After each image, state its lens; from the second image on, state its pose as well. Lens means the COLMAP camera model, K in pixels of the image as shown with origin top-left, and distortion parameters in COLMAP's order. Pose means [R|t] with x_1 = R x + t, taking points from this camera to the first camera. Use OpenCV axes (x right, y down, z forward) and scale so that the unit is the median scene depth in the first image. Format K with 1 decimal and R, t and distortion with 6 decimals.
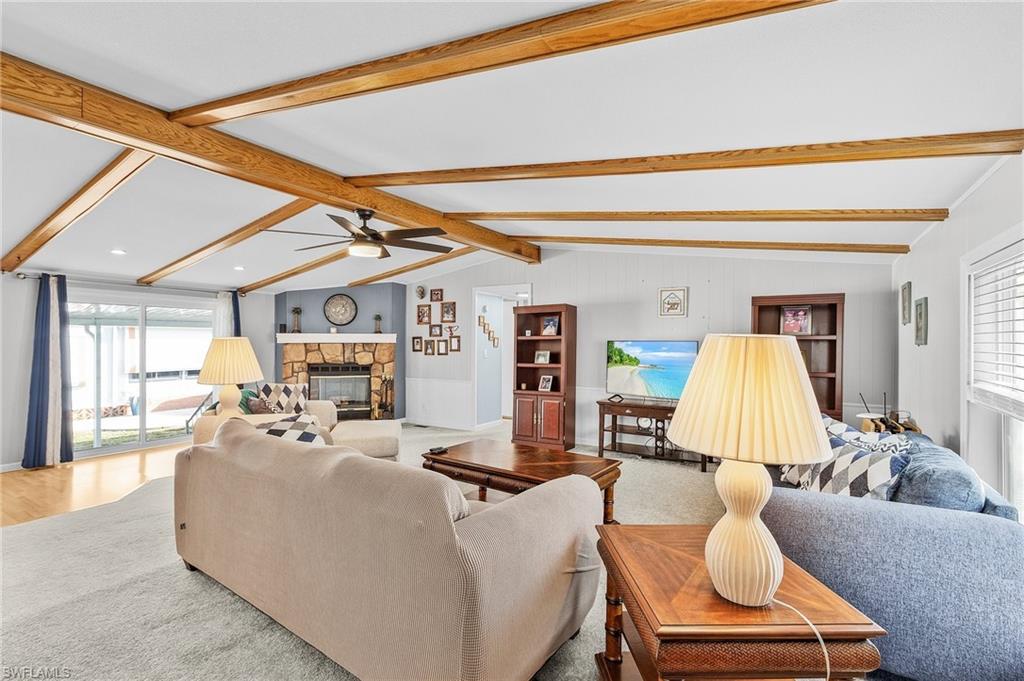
lens RADIAL K [[473.1, 0, 507.0], [0, 473.1, 341.8], [0, 0, 1]] dist [0.000224, 0.000040]
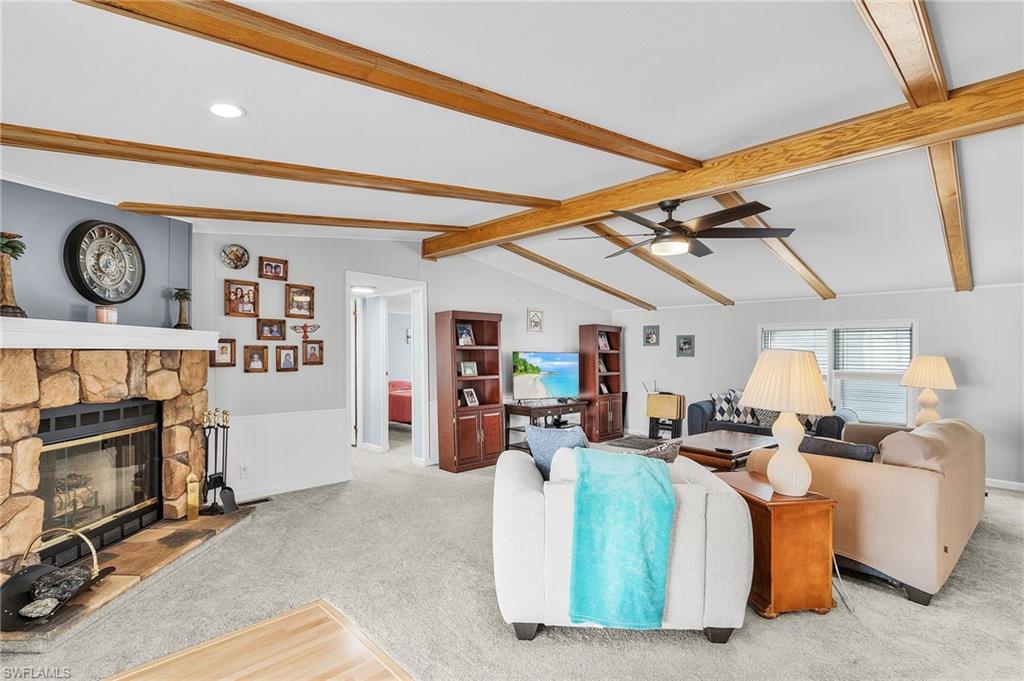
lens RADIAL K [[473.1, 0, 474.8], [0, 473.1, 362.7], [0, 0, 1]] dist [0.000224, 0.000040]
pose [[0.263588, -0.015961, 0.964503, -0.653338], [-0.013379, 0.999706, 0.020200, 0.001582], [-0.964542, -0.018229, 0.263297, 0.615506]]
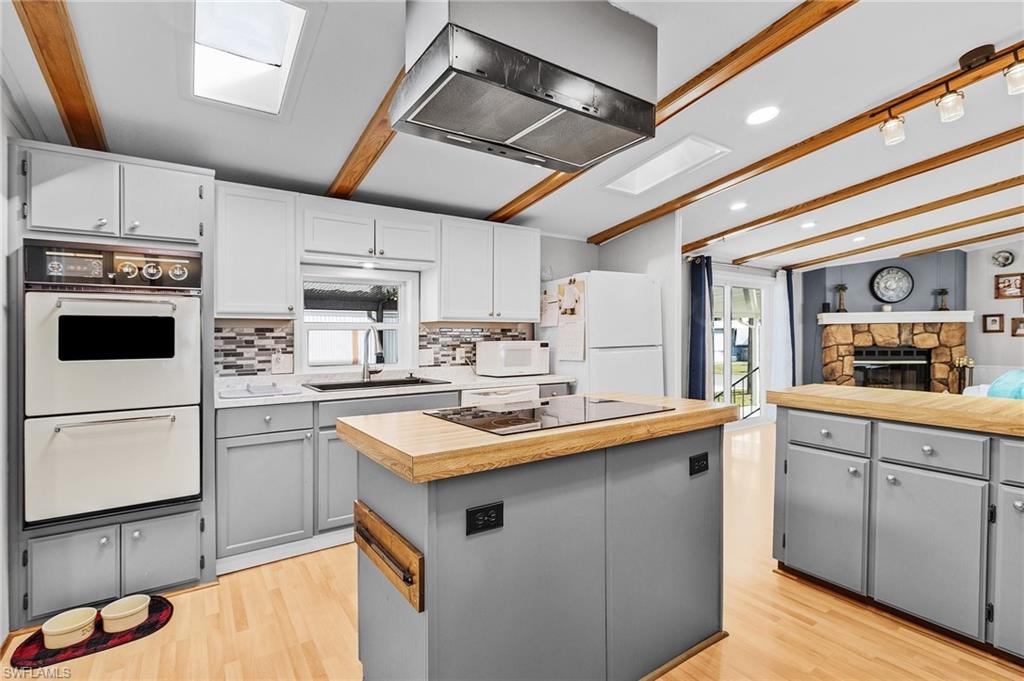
lens RADIAL K [[473.1, 0, 513.2], [0, 473.1, 335.2], [0, 0, 1]] dist [0.000224, 0.000040]
pose [[0.923113, -0.005763, -0.384485, -0.665946], [0.010801, 0.999882, 0.010945, 0.007804], [0.384376, -0.014256, 0.923066, -0.068989]]
